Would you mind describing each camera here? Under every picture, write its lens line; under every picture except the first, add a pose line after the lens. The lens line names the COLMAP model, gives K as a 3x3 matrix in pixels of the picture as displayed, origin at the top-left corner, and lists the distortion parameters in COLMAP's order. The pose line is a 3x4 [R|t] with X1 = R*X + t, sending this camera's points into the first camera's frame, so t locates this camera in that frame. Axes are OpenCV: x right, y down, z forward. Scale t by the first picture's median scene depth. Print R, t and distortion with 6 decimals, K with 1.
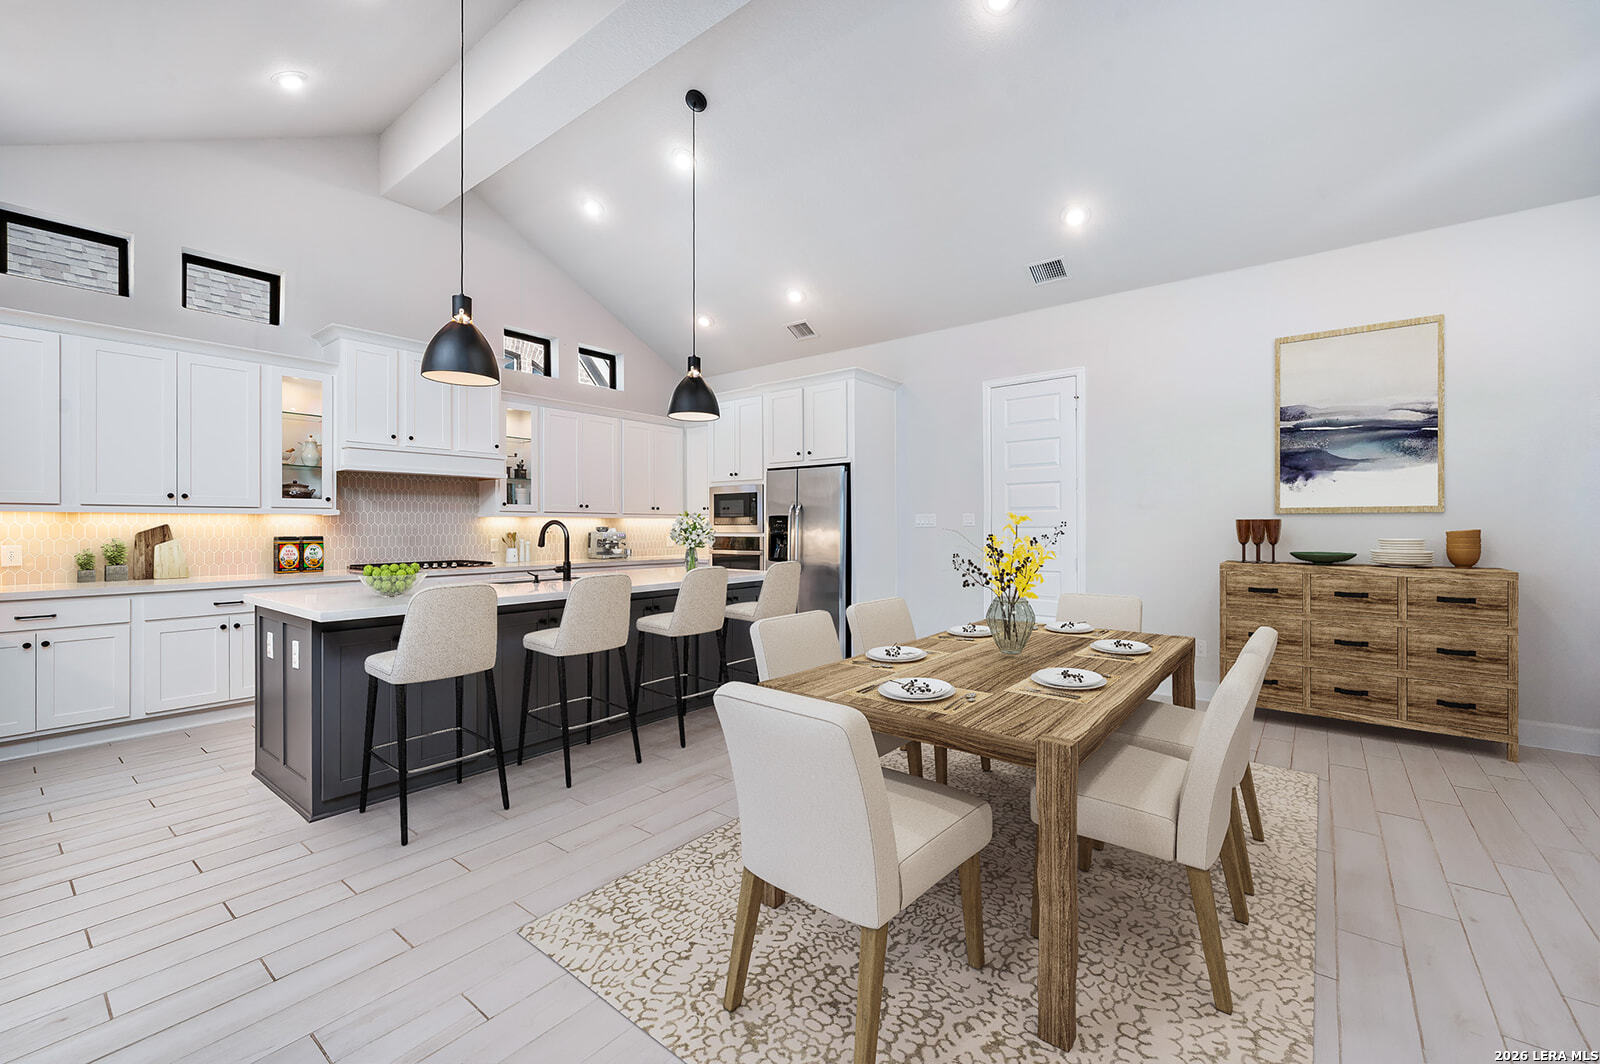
lens RADIAL K [[672.2, 0, 798.0], [0, 672.2, 526.8], [0, 0, 1]] dist [0.008879, -0.000560]
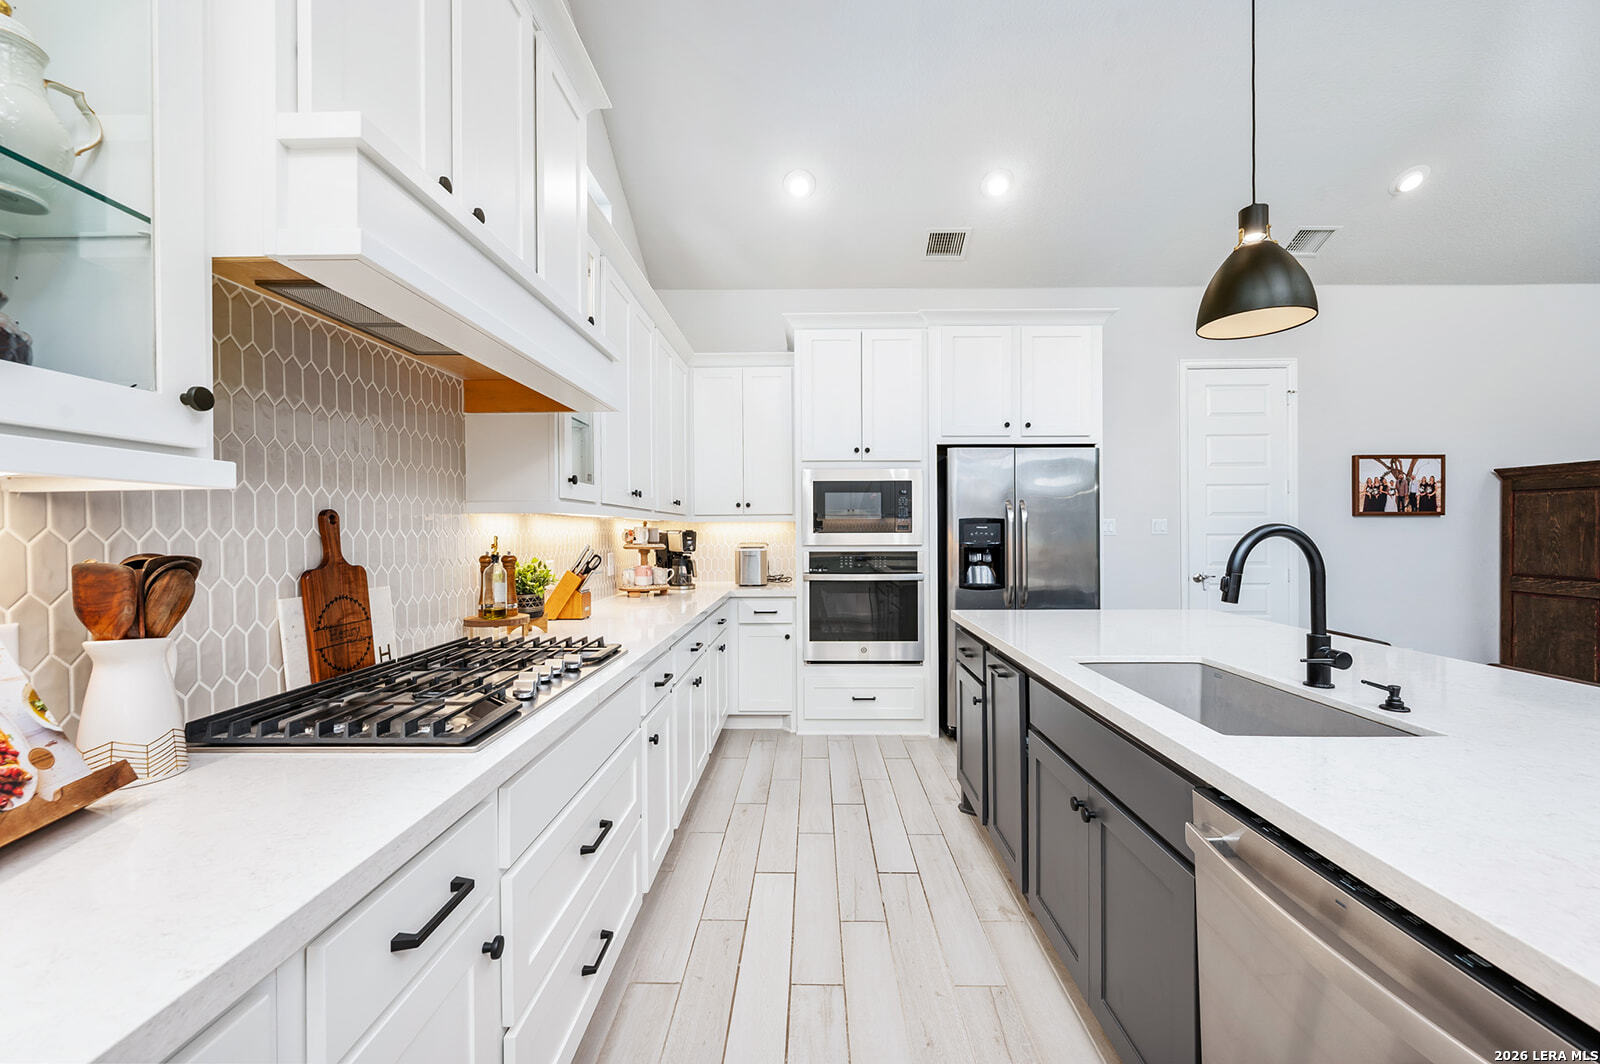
lens RADIAL K [[644.5, 0, 799.3], [0, 644.5, 529.3], [0, 0, 1]] dist [-0.004514, 0.000182]
pose [[0.789460, 0.001389, 0.613800, -0.690263], [0.001612, 0.999989, -0.004336, -0.005075], [-0.613800, 0.004412, 0.789450, 0.787797]]
